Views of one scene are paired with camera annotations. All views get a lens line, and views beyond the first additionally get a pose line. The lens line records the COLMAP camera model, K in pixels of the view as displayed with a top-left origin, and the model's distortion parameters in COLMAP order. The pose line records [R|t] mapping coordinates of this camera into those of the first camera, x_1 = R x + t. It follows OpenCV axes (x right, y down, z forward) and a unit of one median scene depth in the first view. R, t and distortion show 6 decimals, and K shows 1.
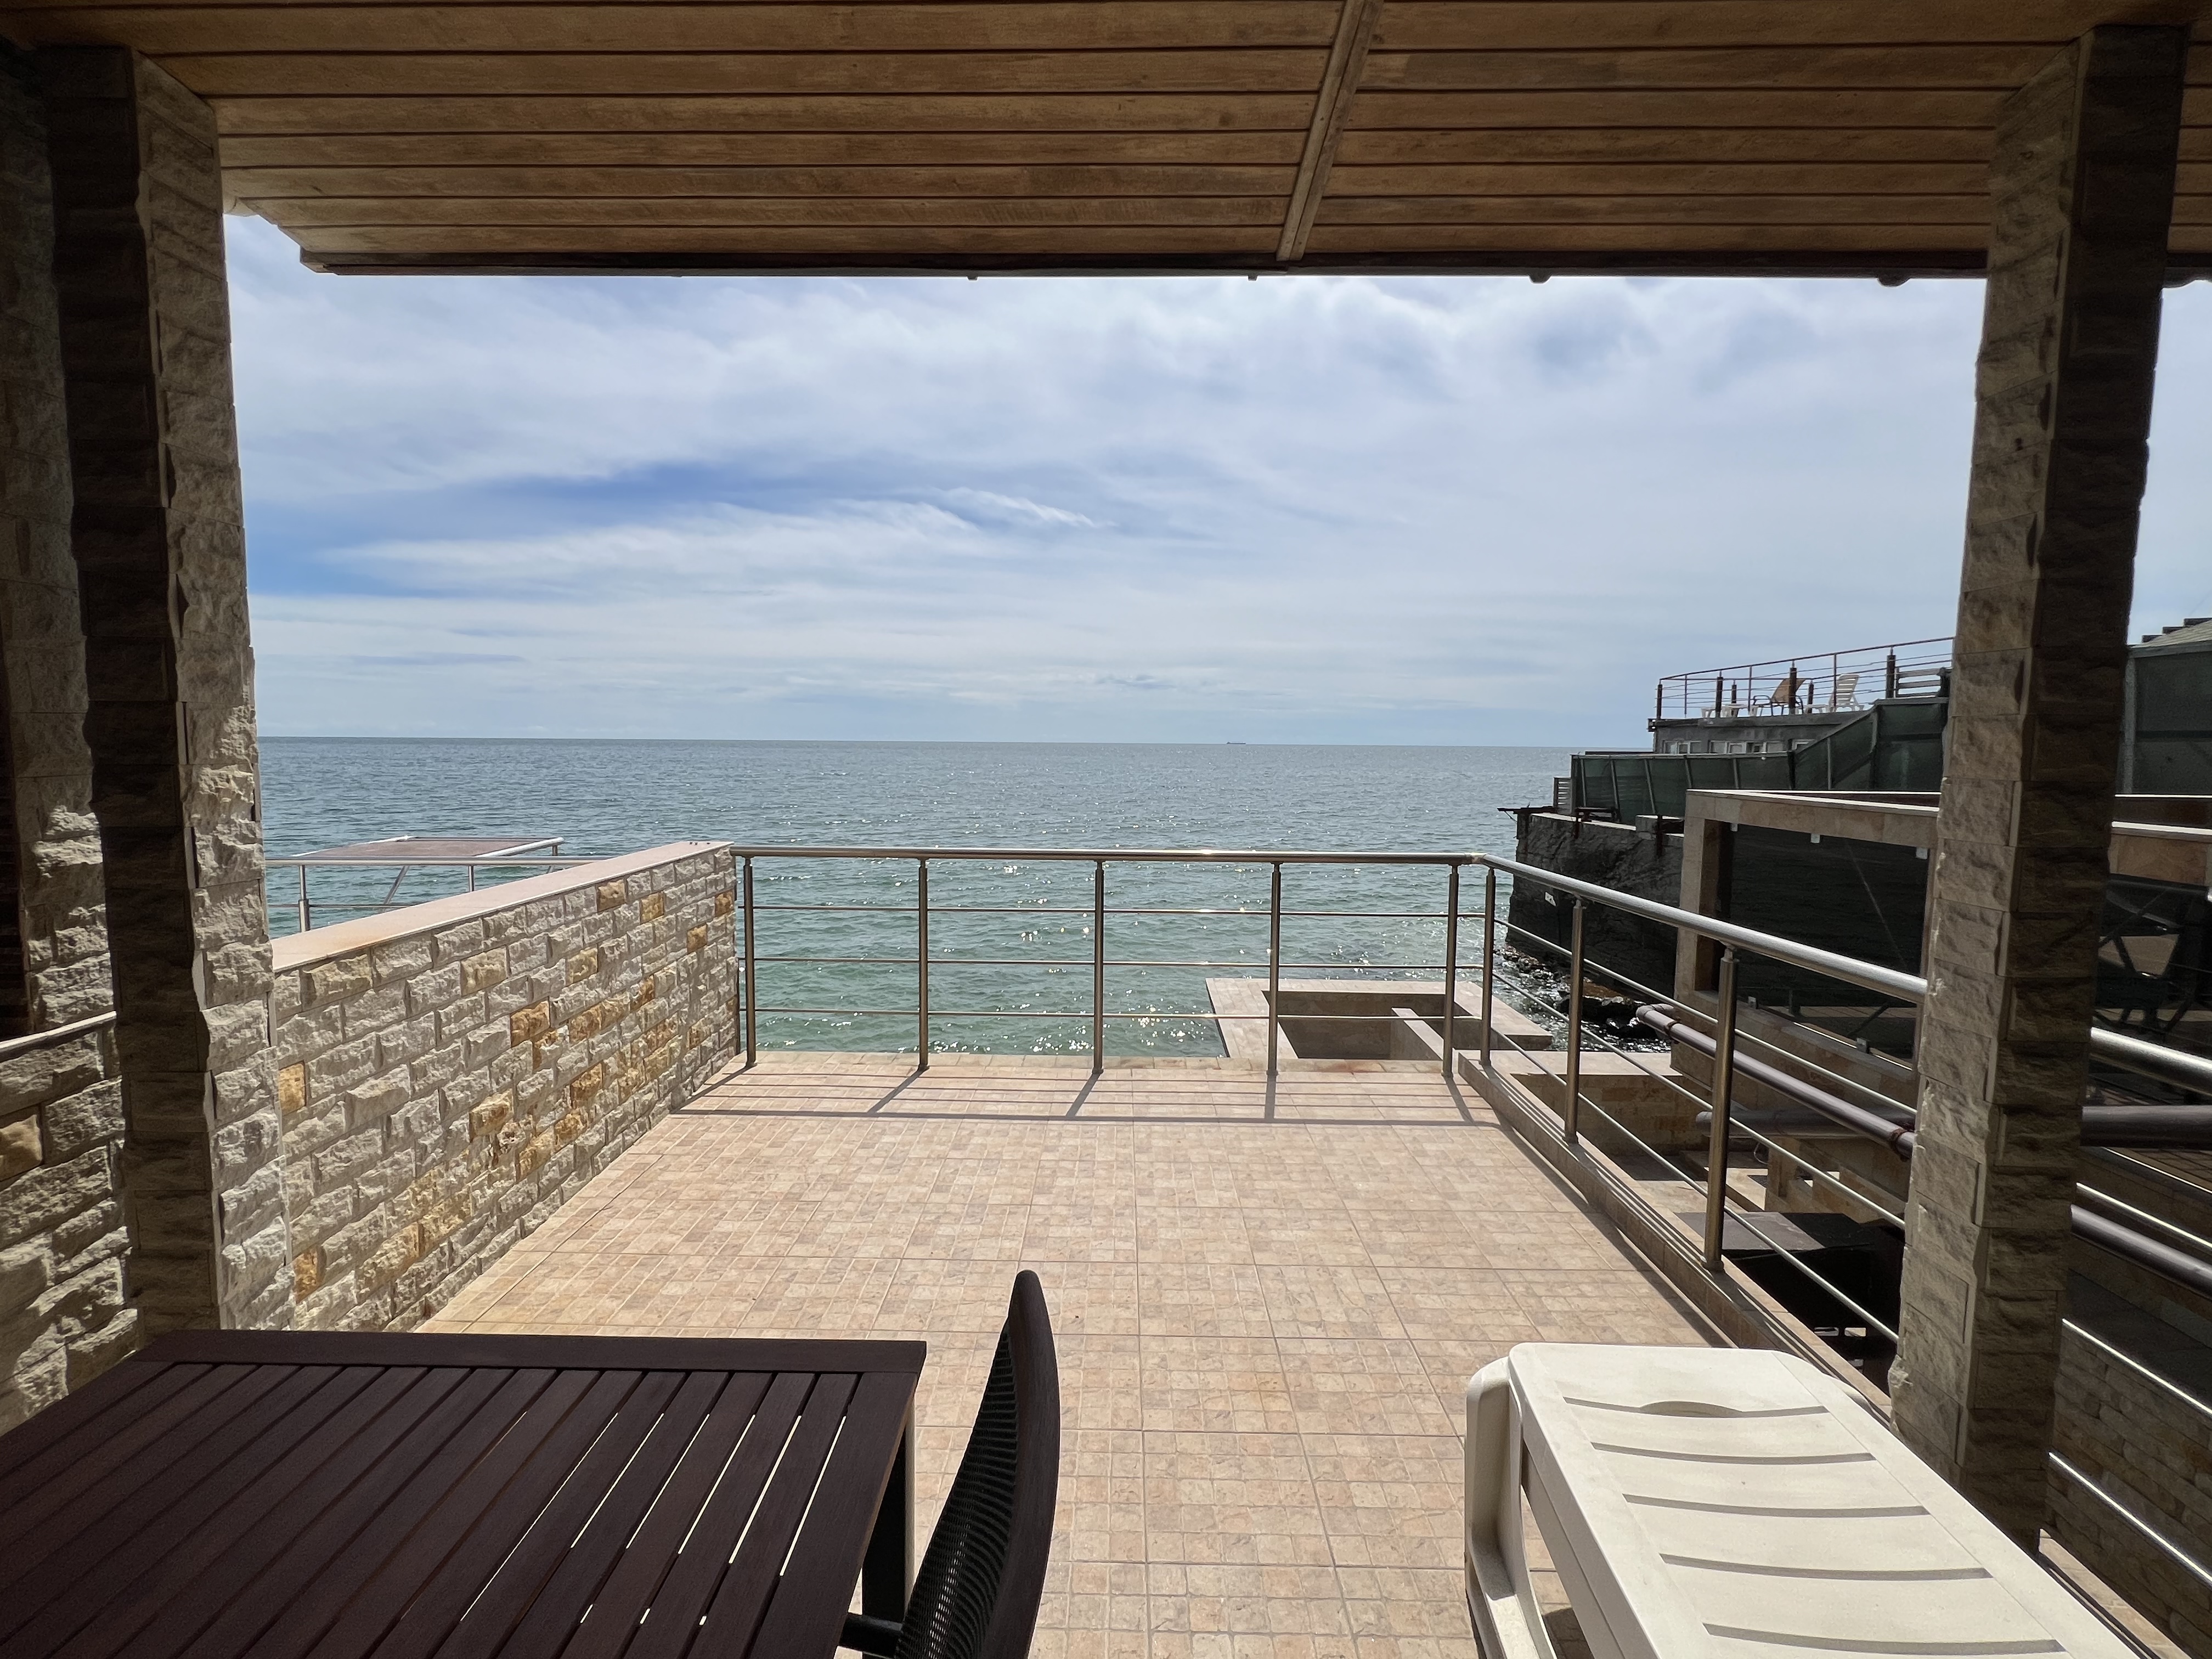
lens RADIAL K [[1018.7, 0, 1109.2], [0, 1018.7, 826.0], [0, 0, 1]] dist [-0.002456, 0.000911]
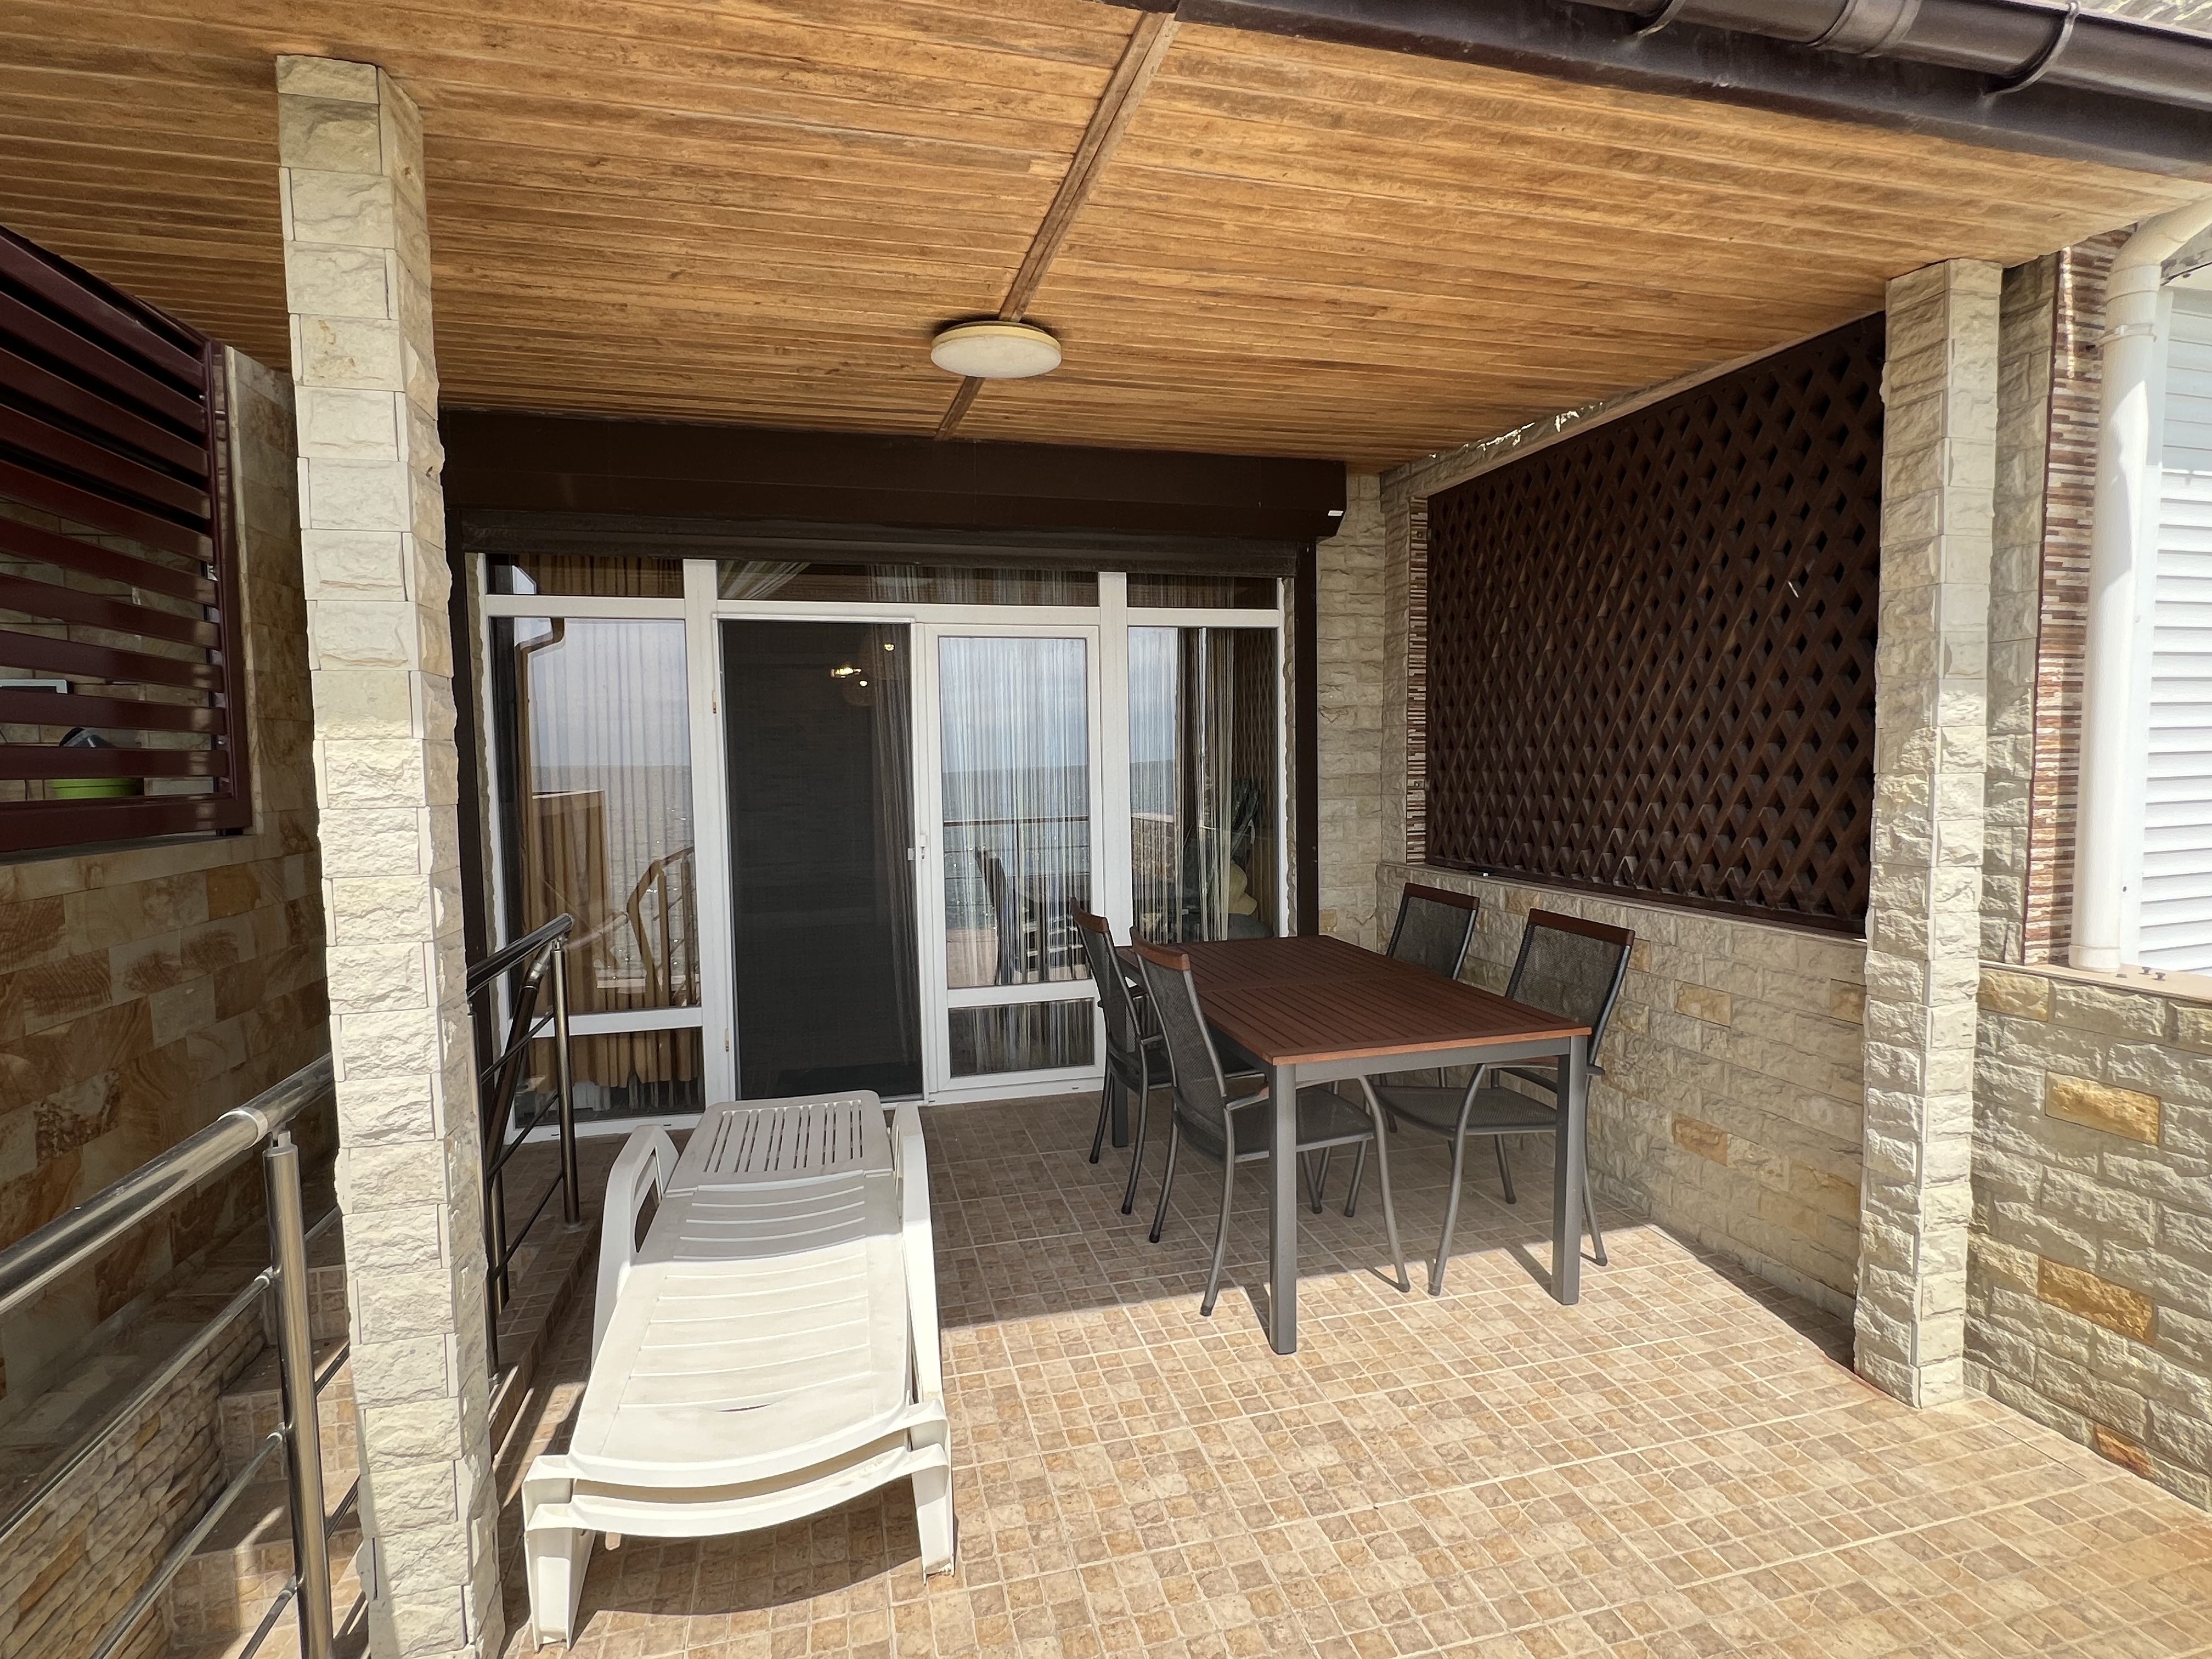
lens RADIAL K [[1117.8, 0, 1112.4], [0, 1117.8, 833.5], [0, 0, 1]] dist [-0.013659, -0.000196]
pose [[-0.965063, 0.024375, -0.260881, 0.484032], [-0.014582, 0.989124, 0.146360, -0.177018], [0.261611, 0.145051, -0.954212, 2.086559]]
